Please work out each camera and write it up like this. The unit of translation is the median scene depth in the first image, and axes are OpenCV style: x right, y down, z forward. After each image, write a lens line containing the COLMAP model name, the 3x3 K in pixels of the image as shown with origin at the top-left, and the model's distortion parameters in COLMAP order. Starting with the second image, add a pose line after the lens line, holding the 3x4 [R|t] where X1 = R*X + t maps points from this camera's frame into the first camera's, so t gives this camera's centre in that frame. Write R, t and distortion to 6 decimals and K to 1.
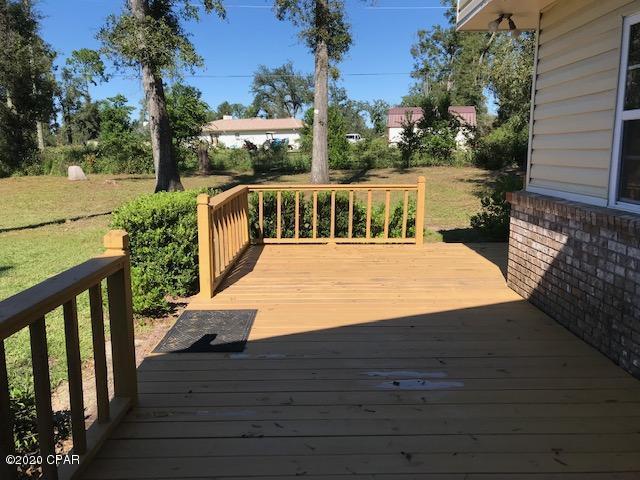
lens RADIAL K [[518.1, 0, 318.1], [0, 518.1, 241.5], [0, 0, 1]] dist [0.028259, -0.047506]
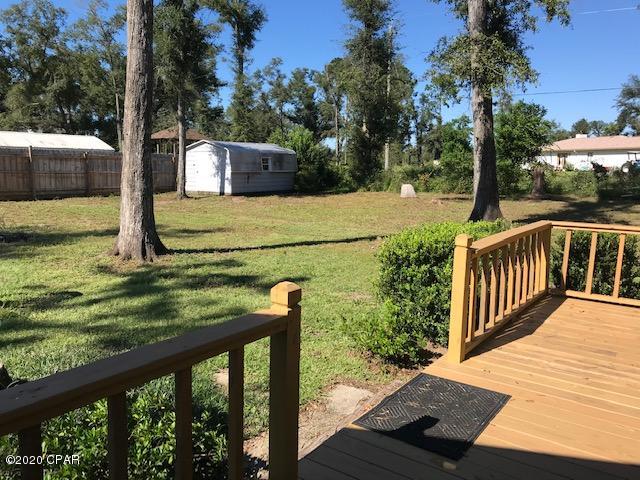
lens RADIAL K [[518.1, 0, 317.1], [0, 518.1, 237.4], [0, 0, 1]] dist [0.028259, -0.047506]
pose [[0.804748, 0.098666, -0.585359, 0.023133], [-0.124305, 0.992237, -0.003647, -0.017974], [0.580456, 0.075698, 0.810766, 0.068591]]
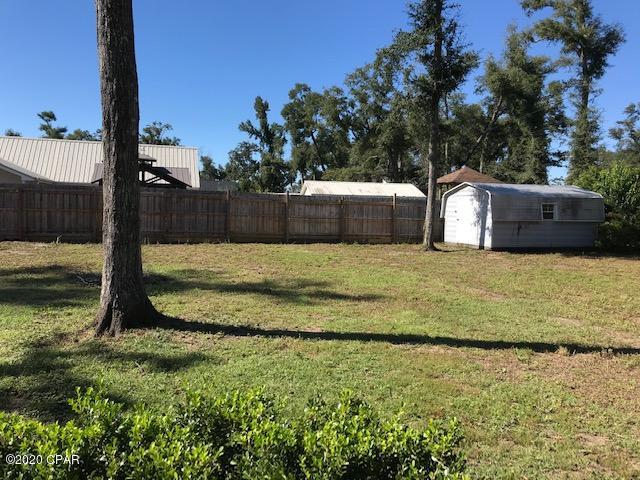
lens RADIAL K [[518.1, 0, 318.9], [0, 518.1, 242.4], [0, 0, 1]] dist [0.028259, -0.047506]
pose [[0.257748, 0.077906, -0.963066, -0.028798], [-0.199267, 0.979603, 0.025914, -0.091857], [0.945441, 0.185228, 0.268015, 0.491639]]
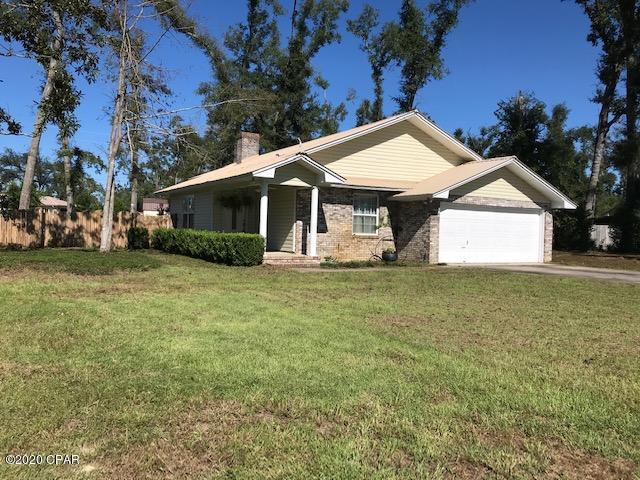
lens RADIAL K [[518.1, 0, 320.0], [0, 518.1, 240.0], [0, 0, 1]] dist [0.028259, -0.047506]
pose [[0.867805, 0.027040, 0.496169, -0.506343], [0.052313, 0.987998, -0.145341, 0.374211], [-0.494143, 0.152084, 0.855975, -1.767386]]
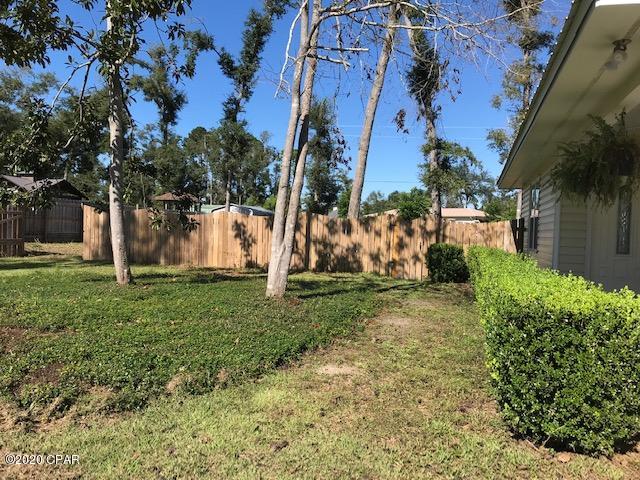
lens RADIAL K [[518.1, 0, 318.1], [0, 518.1, 242.4], [0, 0, 1]] dist [0.028259, -0.047506]
pose [[0.957184, 0.046259, -0.285759, -0.185370], [-0.090904, 0.985247, -0.144999, 0.227958], [0.274836, 0.164767, 0.947268, -1.080752]]
